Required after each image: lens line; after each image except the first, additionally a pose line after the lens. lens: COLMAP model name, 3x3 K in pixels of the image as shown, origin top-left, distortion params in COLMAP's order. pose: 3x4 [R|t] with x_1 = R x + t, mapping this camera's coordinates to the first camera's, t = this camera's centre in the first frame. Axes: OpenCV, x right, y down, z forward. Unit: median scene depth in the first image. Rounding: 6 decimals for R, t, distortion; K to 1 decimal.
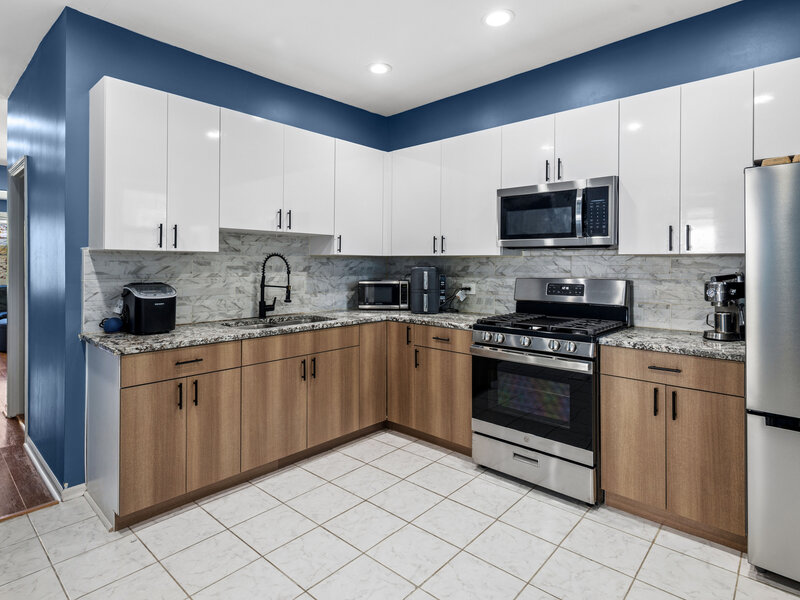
lens RADIAL K [[436.0, 0, 402.4], [0, 436.0, 264.4], [0, 0, 1]] dist [0.002148, -0.000691]
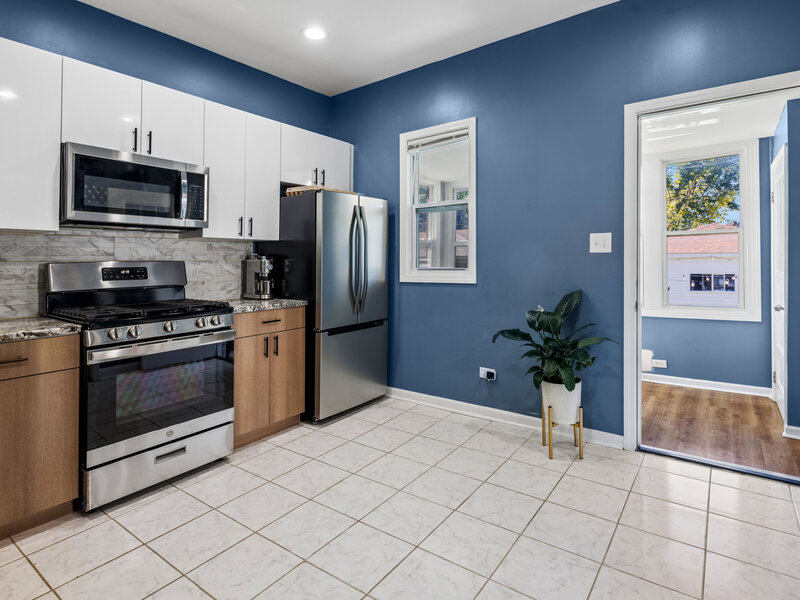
lens RADIAL K [[439.1, 0, 401.7], [0, 439.1, 256.0], [0, 0, 1]] dist [0.002379, -0.000362]
pose [[-0.094610, 0.007503, 0.995486, -0.581232], [0.008358, 0.999942, -0.006742, 0.031483], [-0.995479, 0.007683, -0.094668, 0.504994]]
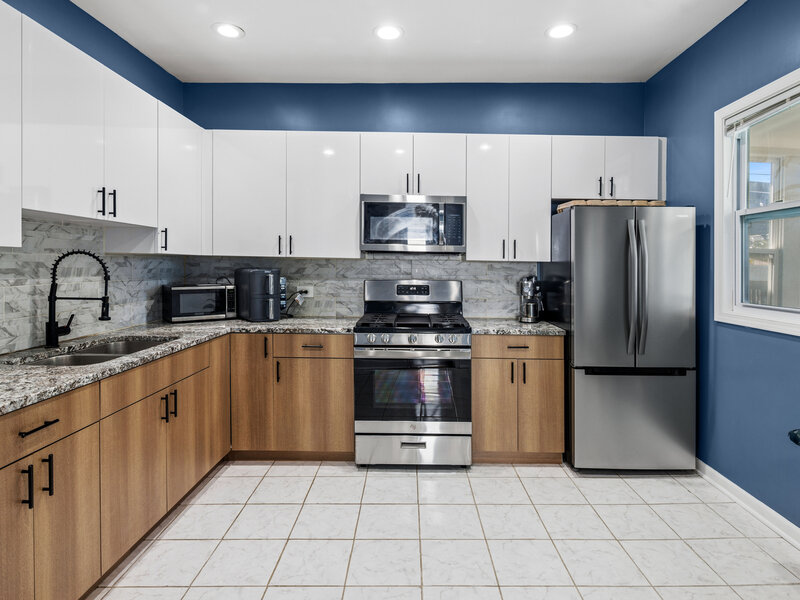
lens RADIAL K [[449.1, 0, 399.2], [0, 449.1, 266.9], [0, 0, 1]] dist [0.002341, -0.001964]
pose [[0.745330, 0.002125, 0.666692, -0.422640], [-0.009964, 0.999919, 0.007953, -0.010694], [-0.666621, -0.012570, 0.745291, 0.153945]]
